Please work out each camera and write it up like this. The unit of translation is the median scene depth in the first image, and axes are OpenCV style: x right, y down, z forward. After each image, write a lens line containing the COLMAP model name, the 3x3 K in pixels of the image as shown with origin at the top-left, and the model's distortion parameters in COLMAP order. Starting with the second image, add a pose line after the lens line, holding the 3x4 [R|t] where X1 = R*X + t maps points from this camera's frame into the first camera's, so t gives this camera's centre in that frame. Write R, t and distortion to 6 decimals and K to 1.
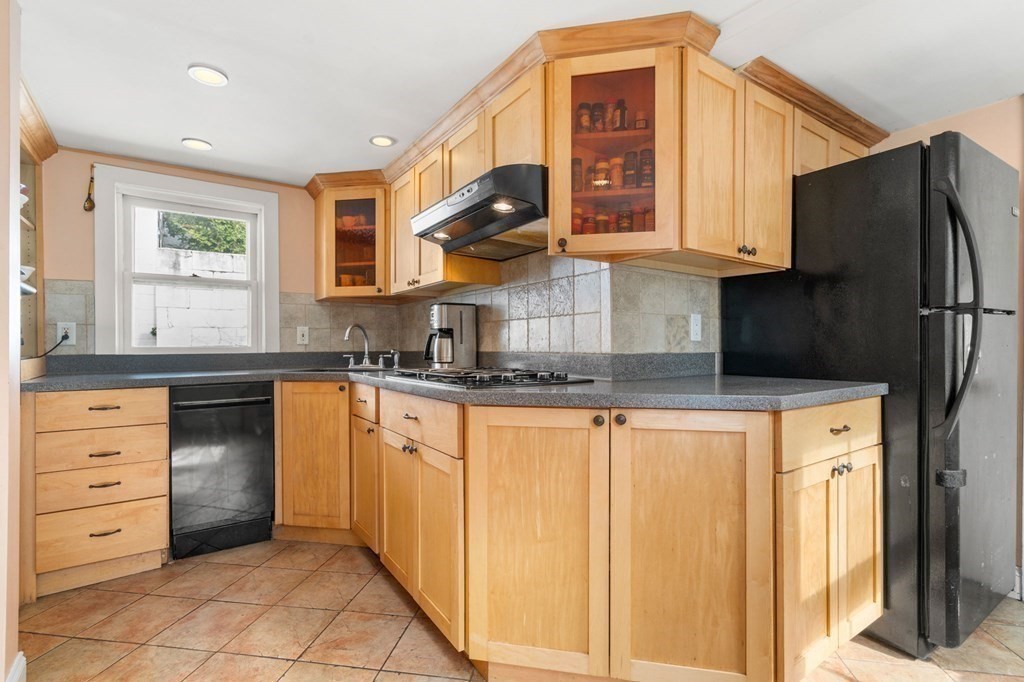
lens RADIAL K [[475.4, 0, 511.1], [0, 475.4, 346.7], [0, 0, 1]] dist [-0.004291, 0.002323]
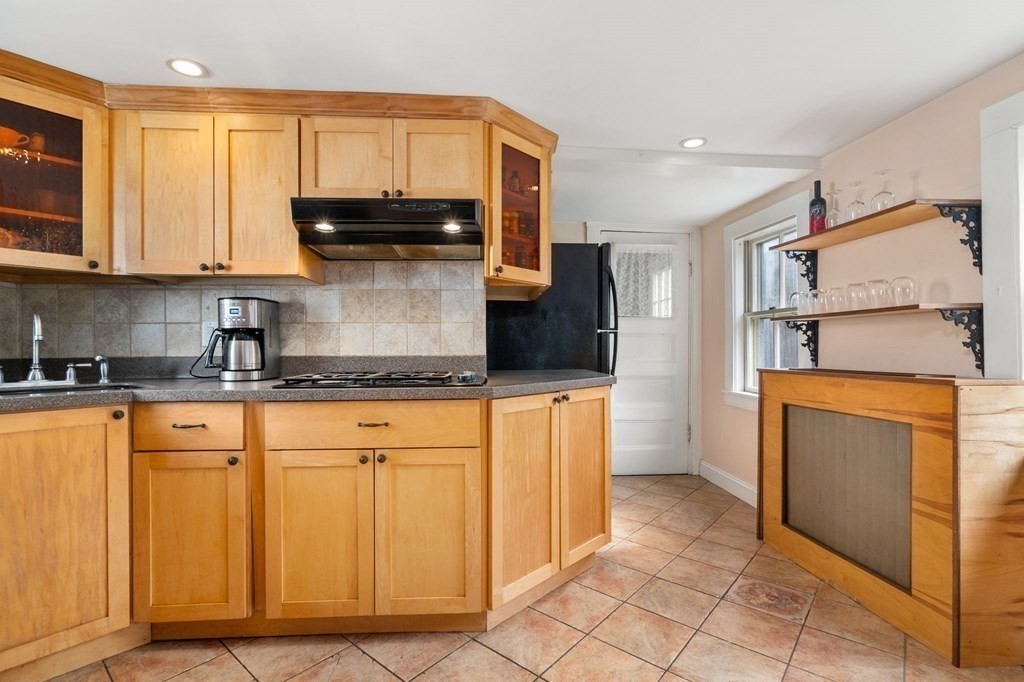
lens RADIAL K [[475.4, 0, 508.9], [0, 475.4, 349.4], [0, 0, 1]] dist [-0.004291, 0.002323]
pose [[0.512540, -0.001812, 0.858661, -0.621829], [0.002847, 0.999996, 0.000411, -0.000908], [-0.858658, 0.002234, 0.512543, 0.199521]]
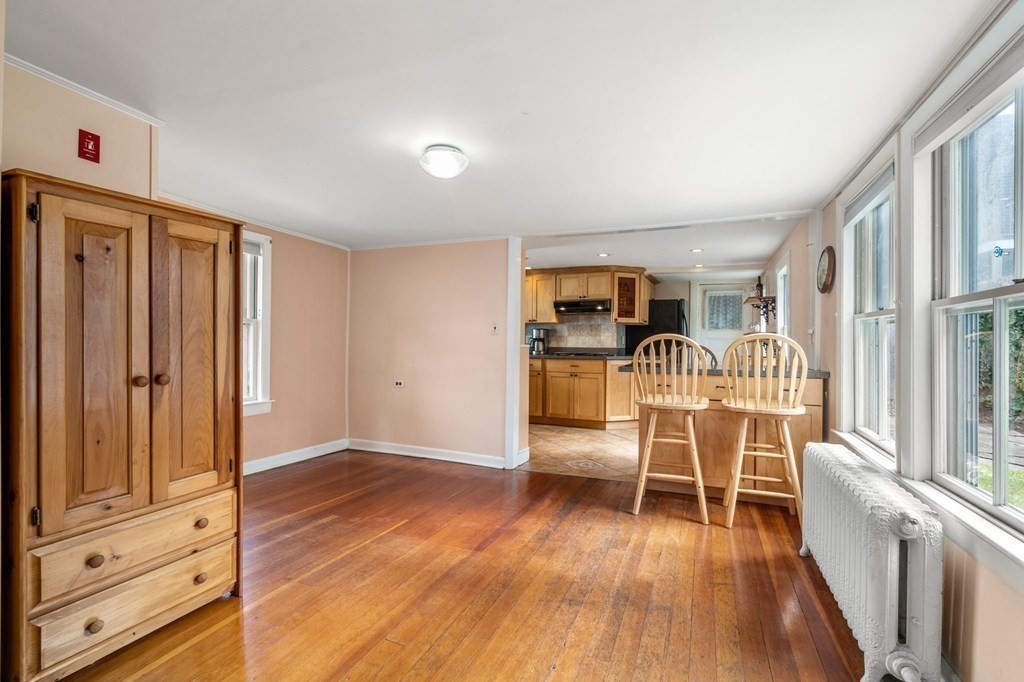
lens RADIAL K [[475.4, 0, 514.2], [0, 475.4, 343.6], [0, 0, 1]] dist [-0.004291, 0.002323]
pose [[0.851672, 0.010988, 0.523961, -1.677340], [-0.011218, 0.999933, -0.002737, 0.000346], [-0.523956, -0.003547, 0.851738, -1.198303]]
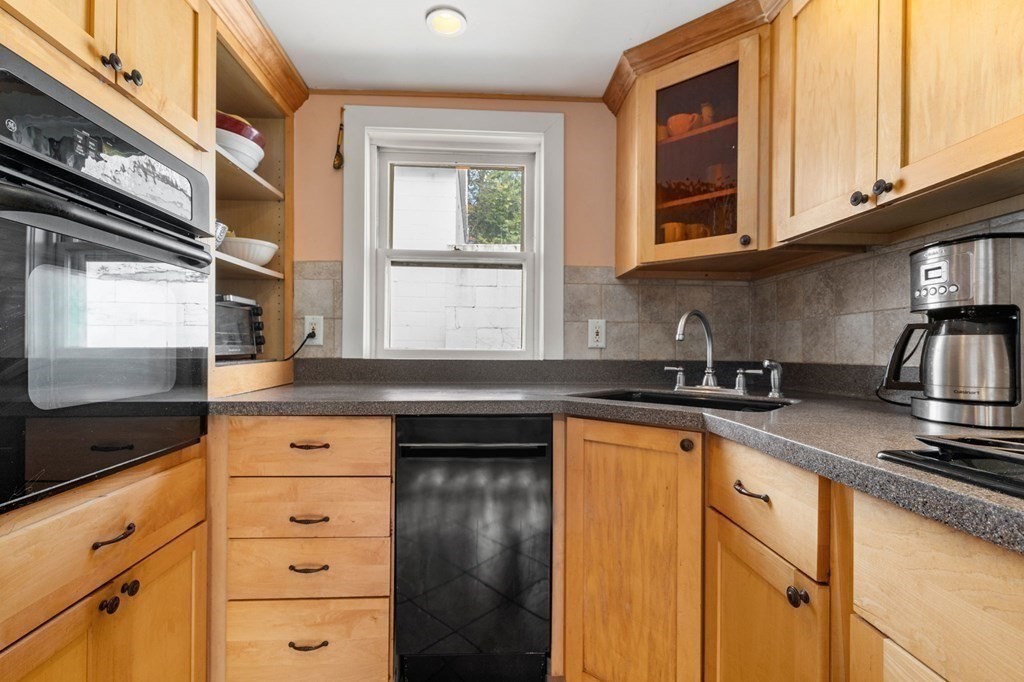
lens RADIAL K [[475.4, 0, 506.6], [0, 475.4, 347.3], [0, 0, 1]] dist [-0.004291, 0.002323]
pose [[0.841293, 0.009256, -0.540501, -0.248934], [-0.013515, 0.999901, -0.003913, -0.001497], [0.540411, 0.010597, 0.841334, 0.509145]]
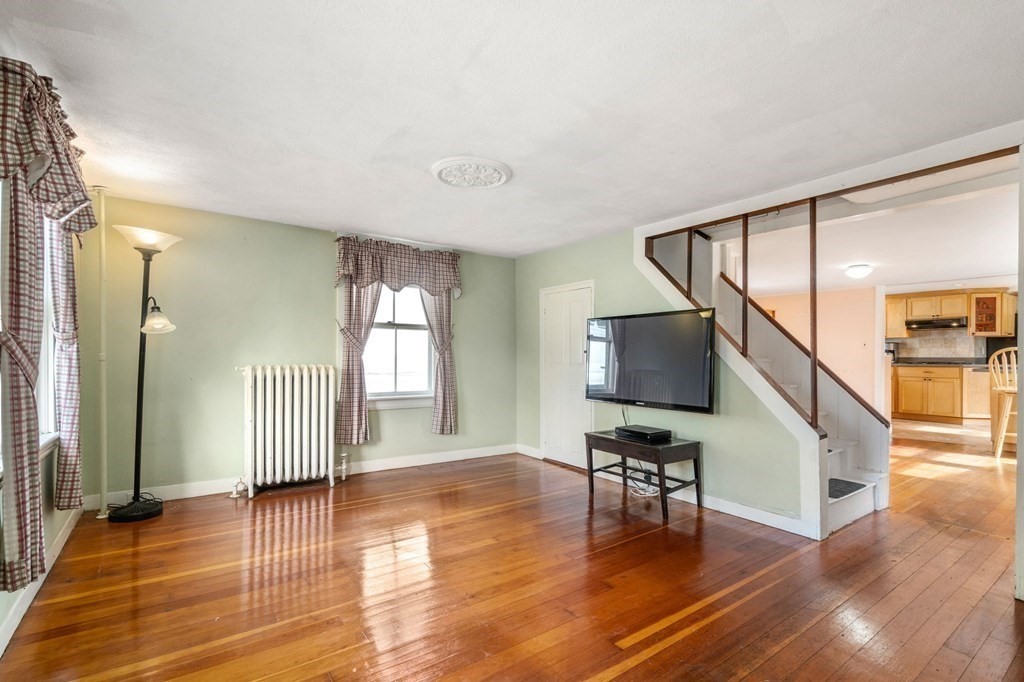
lens RADIAL K [[475.4, 0, 505.7], [0, 475.4, 357.1], [0, 0, 1]] dist [-0.004291, 0.002323]
pose [[0.999674, 0.002891, -0.025356, -2.755366], [-0.002870, 0.999996, 0.000857, 0.014451], [0.025359, -0.000784, 0.999678, -2.382823]]
